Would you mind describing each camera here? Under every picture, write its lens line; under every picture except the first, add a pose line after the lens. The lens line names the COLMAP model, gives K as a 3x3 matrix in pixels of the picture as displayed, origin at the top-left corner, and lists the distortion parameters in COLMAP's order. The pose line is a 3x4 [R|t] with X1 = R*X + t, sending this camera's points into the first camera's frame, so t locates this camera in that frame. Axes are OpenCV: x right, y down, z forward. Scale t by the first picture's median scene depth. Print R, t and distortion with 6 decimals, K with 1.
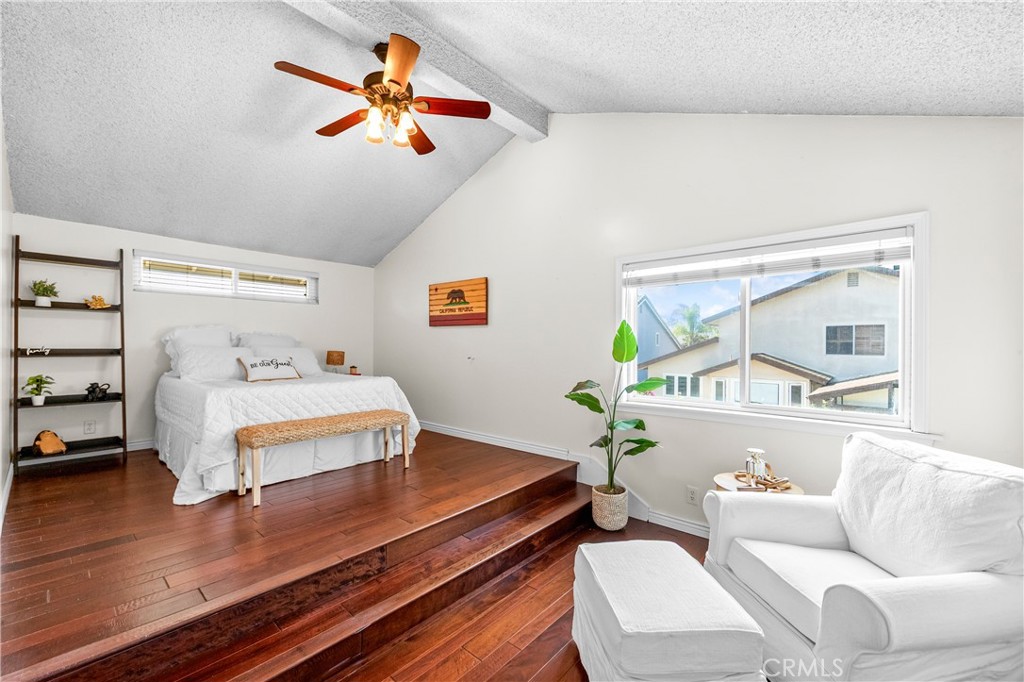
lens RADIAL K [[418.2, 0, 513.6], [0, 418.2, 345.0], [0, 0, 1]] dist [-0.003572, -0.000211]
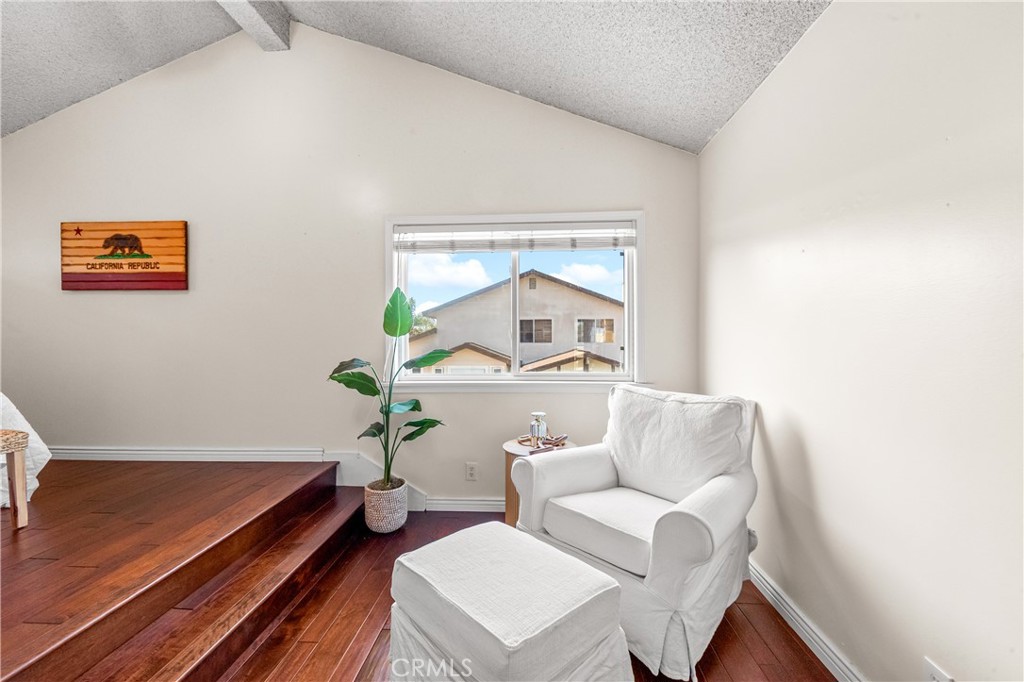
lens RADIAL K [[418.2, 0, 517.0], [0, 418.2, 337.9], [0, 0, 1]] dist [-0.003572, -0.000211]
pose [[0.786399, -0.007165, 0.617678, -0.074927], [0.009126, 0.999958, -0.000019, 0.044378], [-0.617652, 0.005652, 0.786431, 0.147622]]
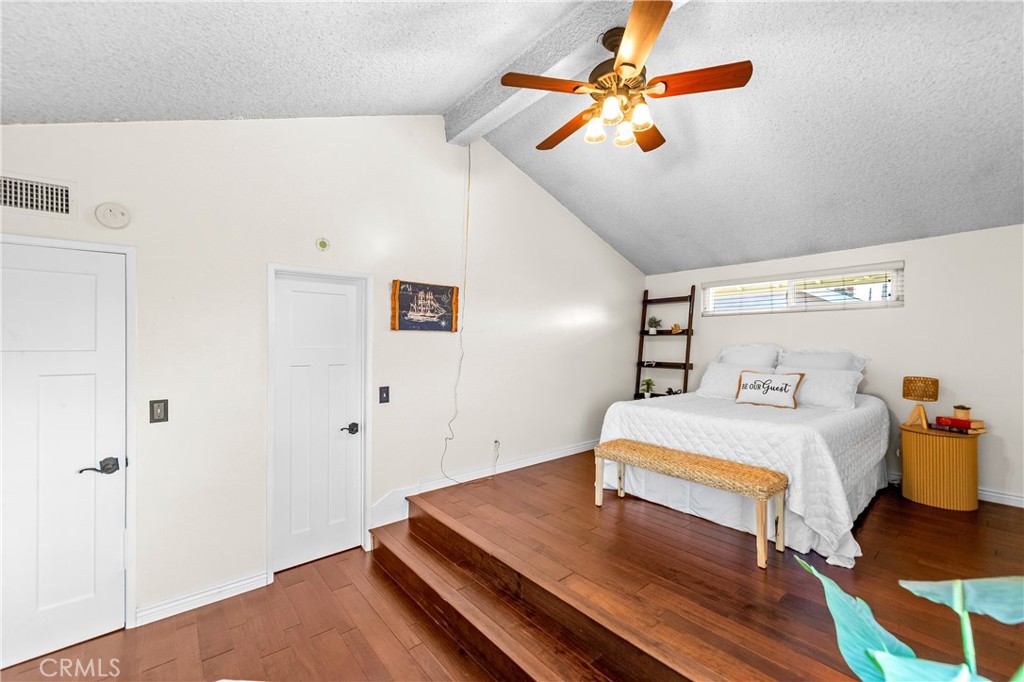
lens RADIAL K [[418.2, 0, 509.3], [0, 418.2, 340.6], [0, 0, 1]] dist [-0.003572, -0.000211]
pose [[-0.153558, -0.009436, -0.988095, 0.530554], [-0.000795, 0.999955, -0.009426, -0.062962], [0.988139, -0.000662, -0.153559, 0.835210]]
